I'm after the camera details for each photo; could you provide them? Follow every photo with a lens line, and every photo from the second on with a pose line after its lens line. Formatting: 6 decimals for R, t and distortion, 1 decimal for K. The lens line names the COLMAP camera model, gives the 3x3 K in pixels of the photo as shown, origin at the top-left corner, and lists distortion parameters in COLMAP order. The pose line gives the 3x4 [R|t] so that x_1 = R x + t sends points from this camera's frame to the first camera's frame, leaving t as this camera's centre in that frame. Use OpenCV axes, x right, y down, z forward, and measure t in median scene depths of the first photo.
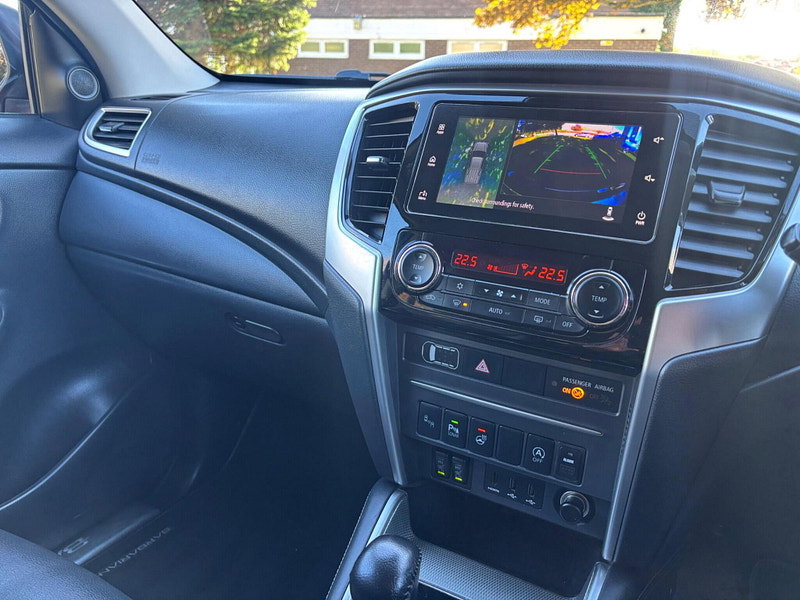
lens RADIAL K [[611.2, 0, 400.0], [0, 611.2, 300.0], [0, 0, 1]] dist [0.043213, -0.052041]
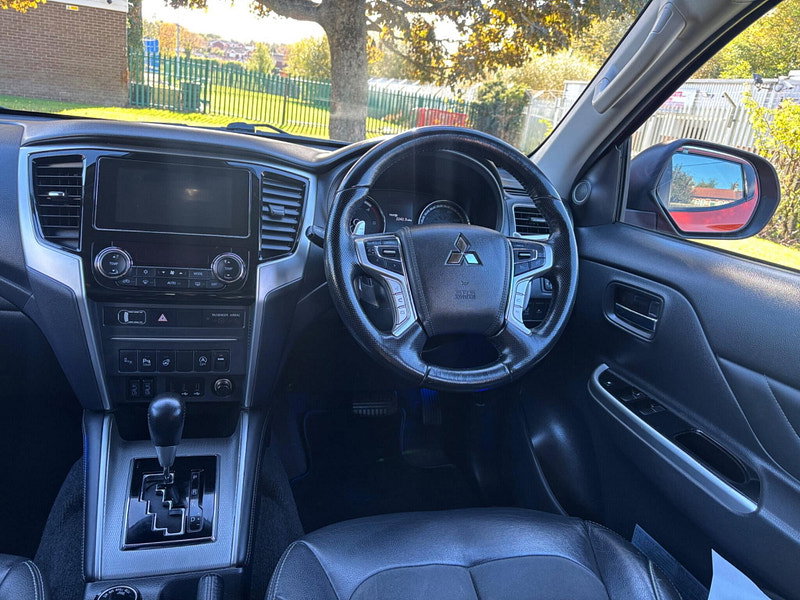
lens RADIAL K [[611.2, 0, 400.0], [0, 611.2, 300.0], [0, 0, 1]] dist [0.043213, -0.052041]
pose [[0.715373, -0.160252, 0.680118, -0.538113], [0.129962, 0.986877, 0.095832, -0.016573], [-0.686550, 0.019834, 0.726812, -0.668289]]
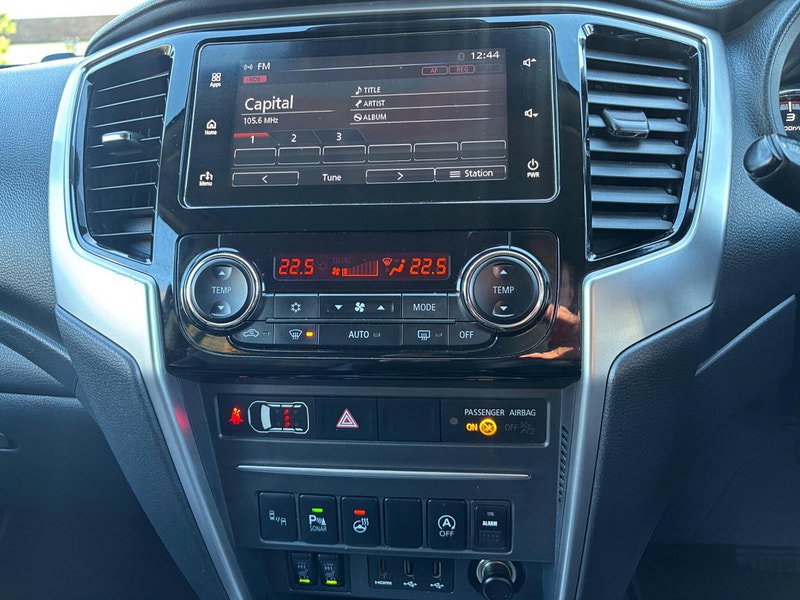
lens RADIAL K [[611.2, 0, 400.0], [0, 611.2, 300.0], [0, 0, 1]] dist [0.043213, -0.052041]
pose [[0.923960, -0.172298, 0.341484, -0.017686], [0.182607, 0.983184, 0.001988, -0.011233], [-0.336084, 0.060521, 0.939885, 0.345343]]
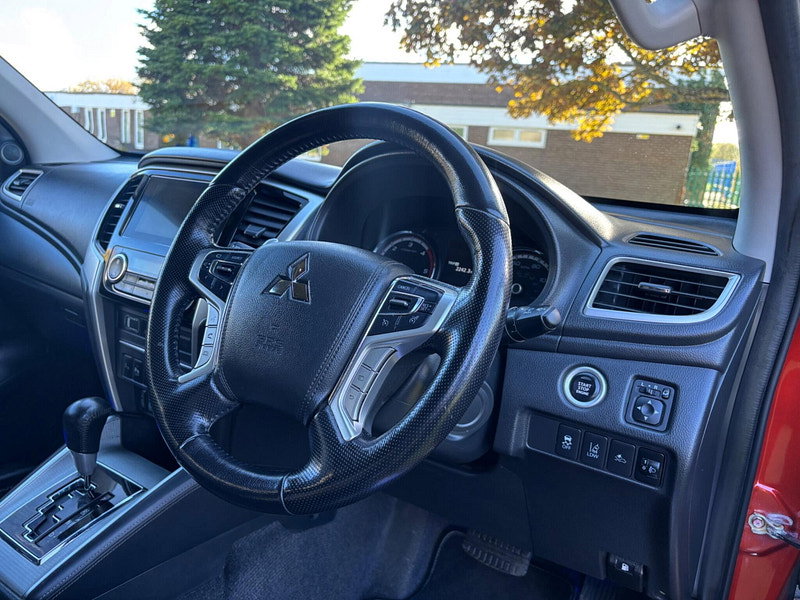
lens RADIAL K [[611.2, 0, 400.0], [0, 611.2, 300.0], [0, 0, 1]] dist [0.043213, -0.052041]
pose [[0.994599, 0.067256, -0.079059, 0.945703], [-0.076198, 0.990305, -0.116145, 0.170982], [0.070481, 0.121542, 0.990081, -0.613727]]
